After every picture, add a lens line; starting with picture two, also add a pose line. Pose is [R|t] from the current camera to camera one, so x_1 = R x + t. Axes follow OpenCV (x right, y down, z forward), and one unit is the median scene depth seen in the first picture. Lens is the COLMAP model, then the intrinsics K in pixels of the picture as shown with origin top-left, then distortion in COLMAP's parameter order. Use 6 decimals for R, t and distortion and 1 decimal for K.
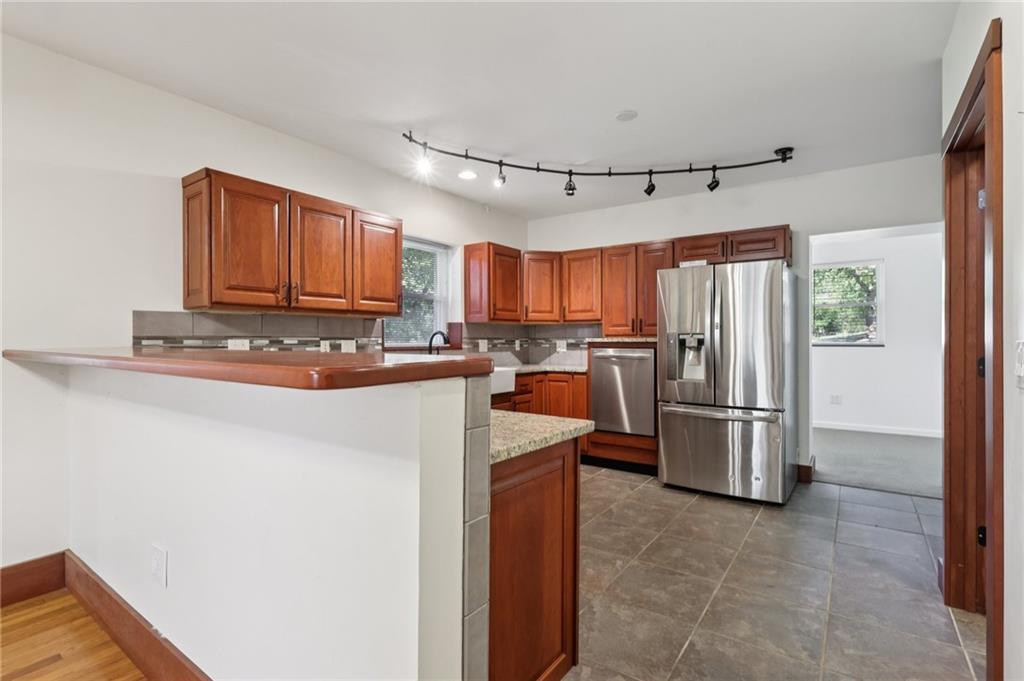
lens RADIAL K [[486.9, 0, 512.8], [0, 486.9, 339.8], [0, 0, 1]] dist [0.002107, -0.000951]
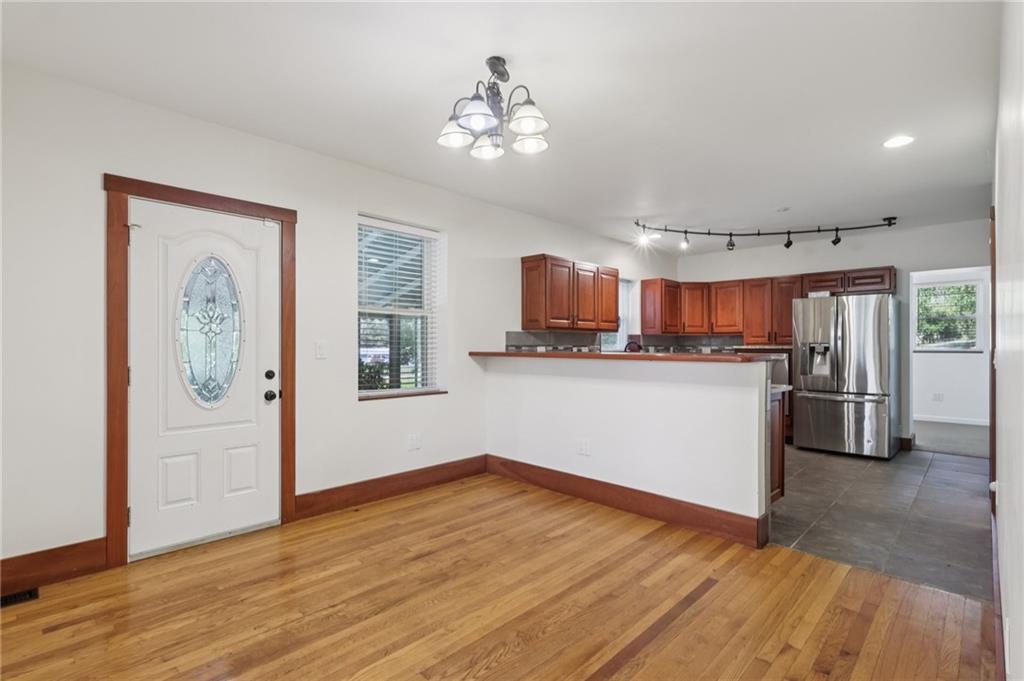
lens RADIAL K [[486.9, 0, 512.8], [0, 486.9, 348.8], [0, 0, 1]] dist [0.002107, -0.000951]
pose [[0.988654, 0.001759, -0.150203, -0.314660], [-0.000895, 0.999983, 0.005821, -0.002801], [0.150210, -0.005621, 0.988638, -0.569072]]
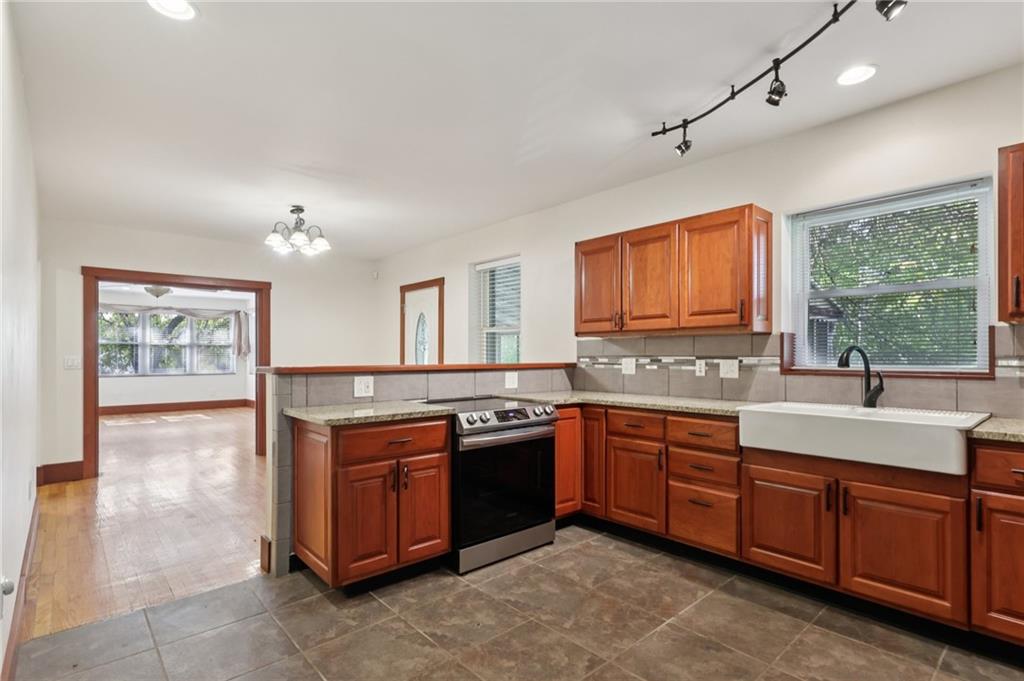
lens RADIAL K [[486.9, 0, 499.1], [0, 486.9, 353.3], [0, 0, 1]] dist [0.002107, -0.000951]
pose [[-0.220798, -0.005238, -0.975305, 0.587706], [-0.000253, 0.999986, -0.005314, -0.005484], [0.975319, -0.000926, -0.220796, 0.744693]]
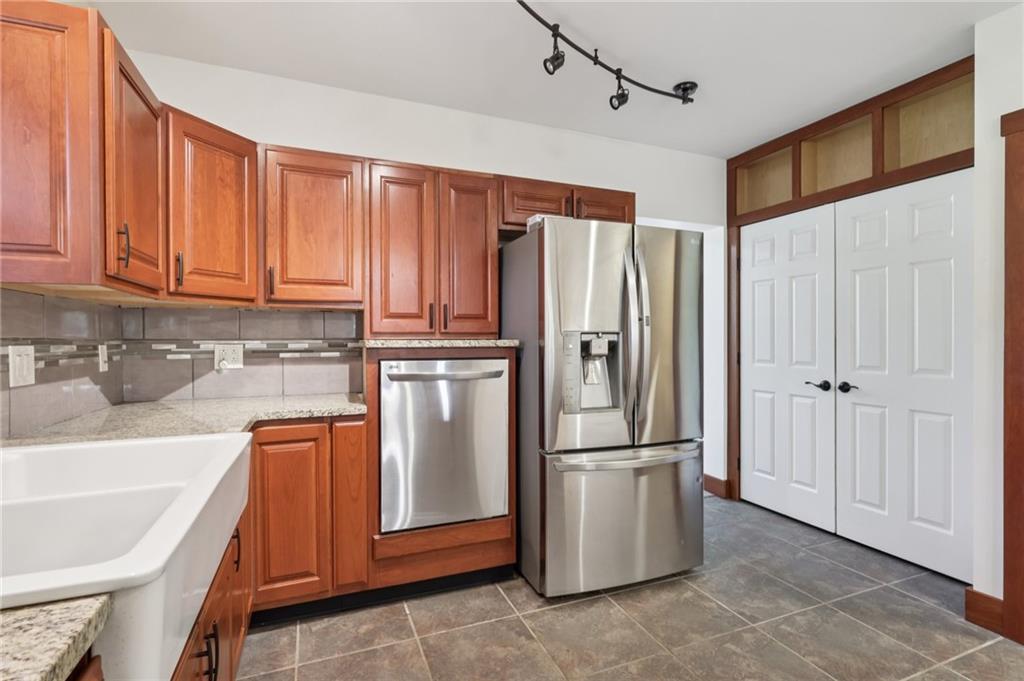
lens RADIAL K [[486.9, 0, 507.1], [0, 486.9, 340.9], [0, 0, 1]] dist [0.002107, -0.000951]
pose [[0.539186, -0.005398, 0.842169, -0.196783], [0.000690, 0.999982, 0.005969, -0.006124], [-0.842186, -0.002637, 0.539180, 0.751552]]
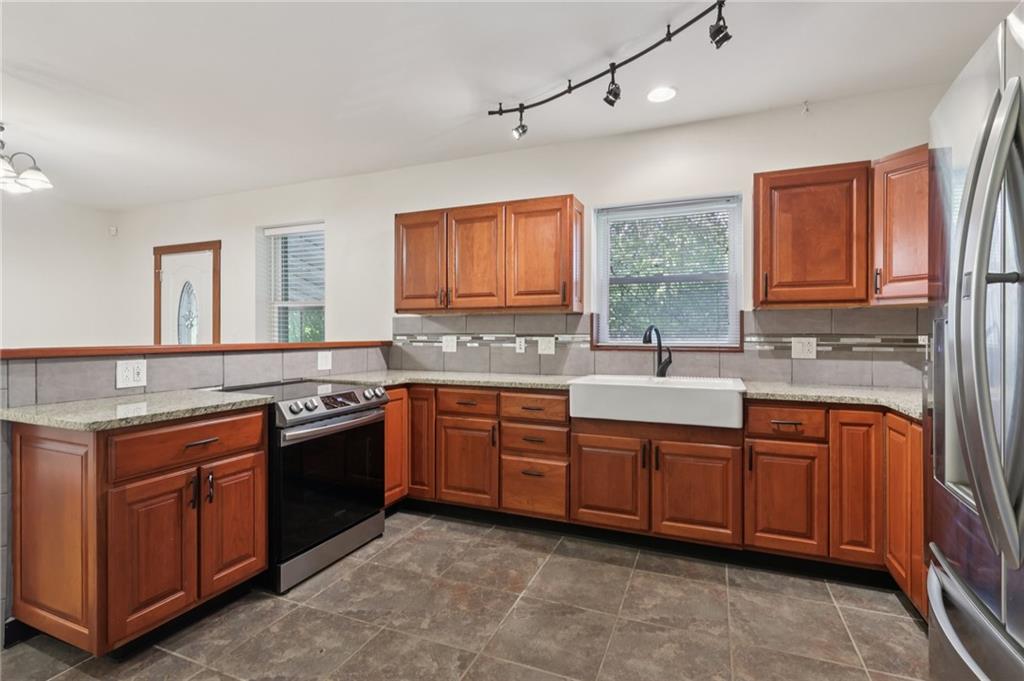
lens RADIAL K [[486.9, 0, 508.4], [0, 486.9, 335.3], [0, 0, 1]] dist [0.002107, -0.000951]
pose [[0.221069, 0.002616, -0.975255, 0.550660], [-0.001694, 0.999996, 0.002299, -0.004553], [0.975257, 0.001144, 0.221073, 0.678690]]
